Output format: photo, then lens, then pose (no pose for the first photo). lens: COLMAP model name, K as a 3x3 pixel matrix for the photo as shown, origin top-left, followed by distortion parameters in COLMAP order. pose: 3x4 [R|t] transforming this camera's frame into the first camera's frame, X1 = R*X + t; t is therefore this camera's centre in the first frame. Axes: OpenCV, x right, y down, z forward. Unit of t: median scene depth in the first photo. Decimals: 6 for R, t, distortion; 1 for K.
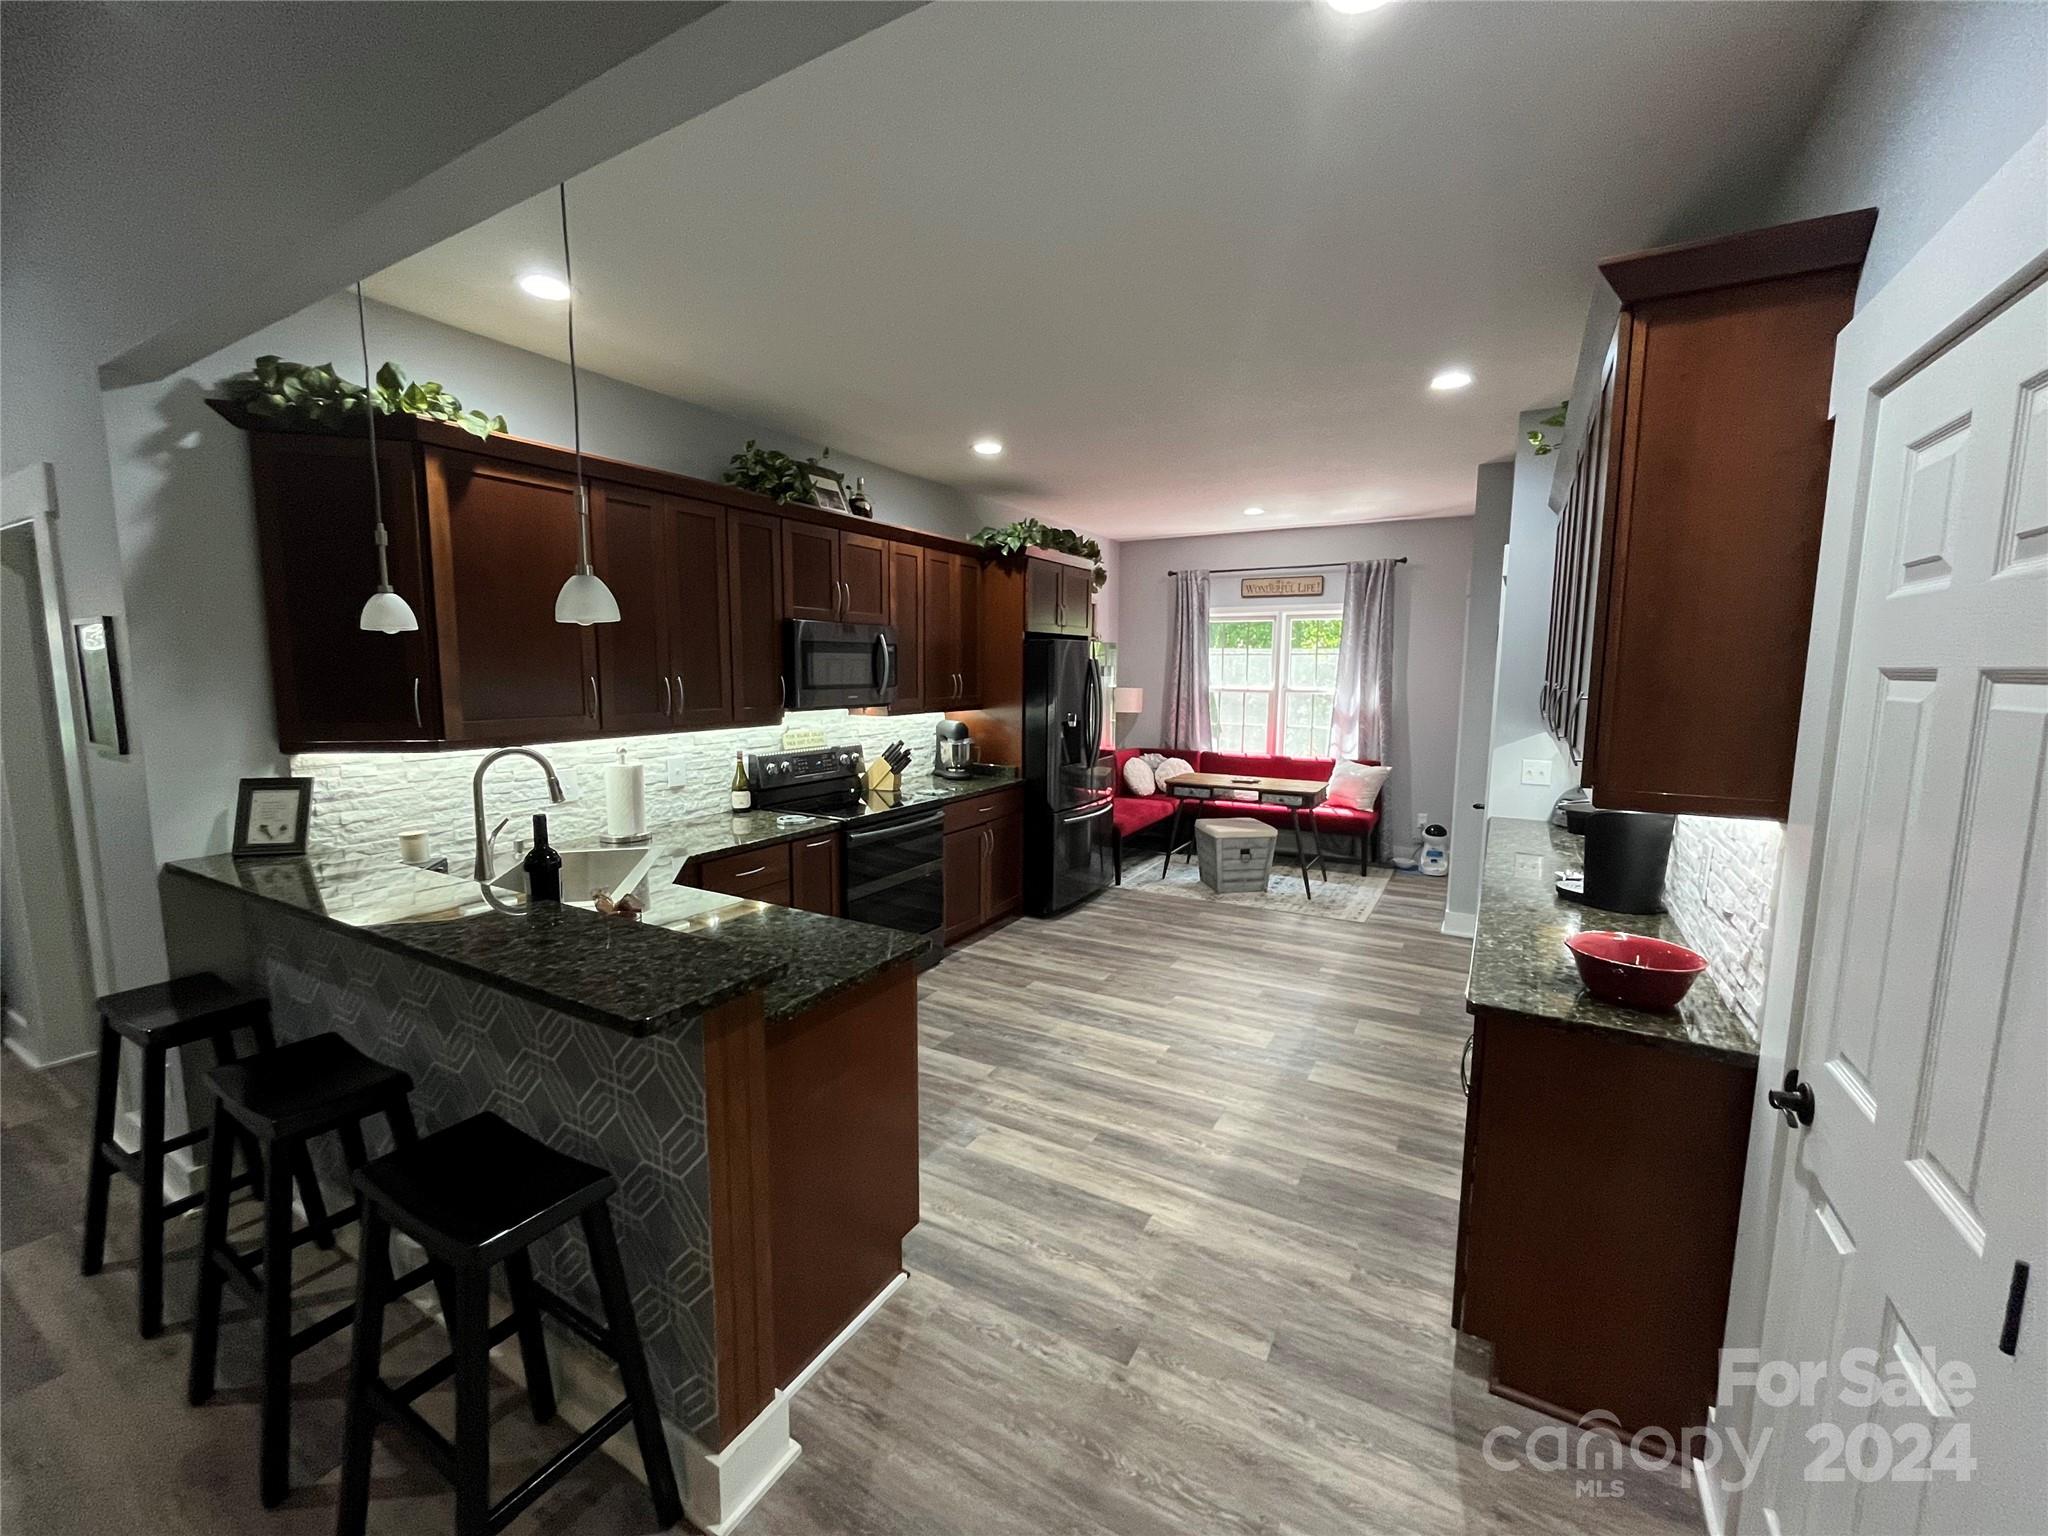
lens RADIAL K [[827.6, 0, 1020.3], [0, 827.6, 765.5], [0, 0, 1]] dist [-0.003261, -0.000033]
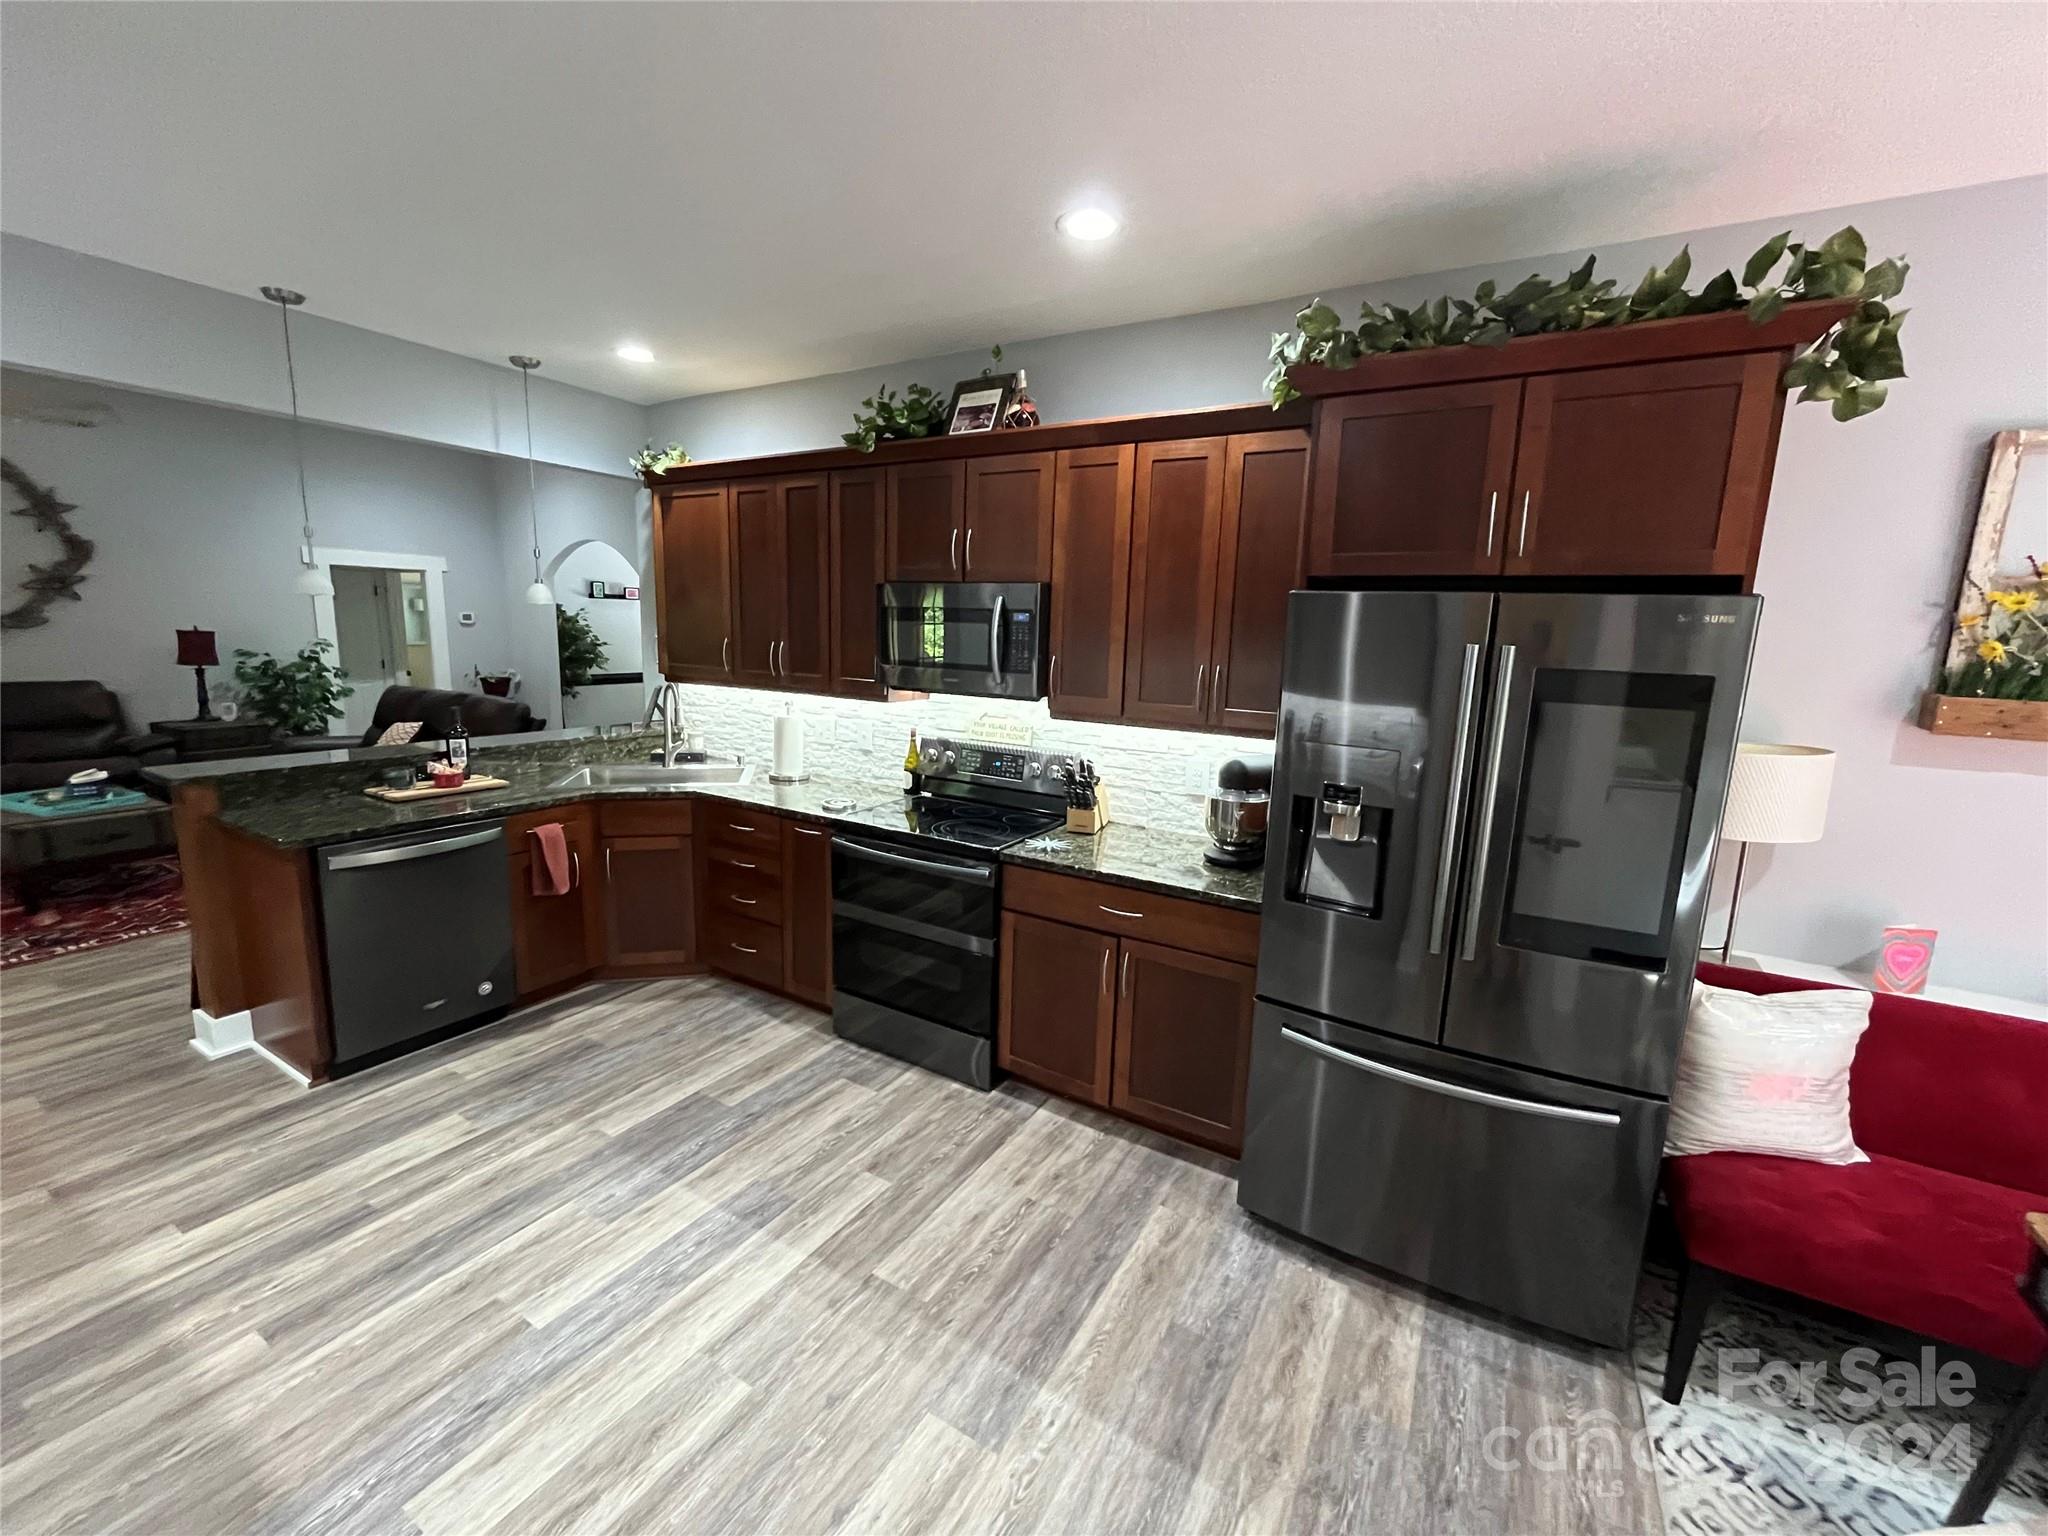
lens RADIAL K [[827.6, 0, 1020.3], [0, 827.6, 765.5], [0, 0, 1]] dist [-0.003261, -0.000033]
pose [[-0.010289, 0.161758, -0.986777, 0.792434], [-0.151549, 0.975177, 0.161437, -0.196581], [0.988396, 0.151206, 0.014481, 1.506131]]
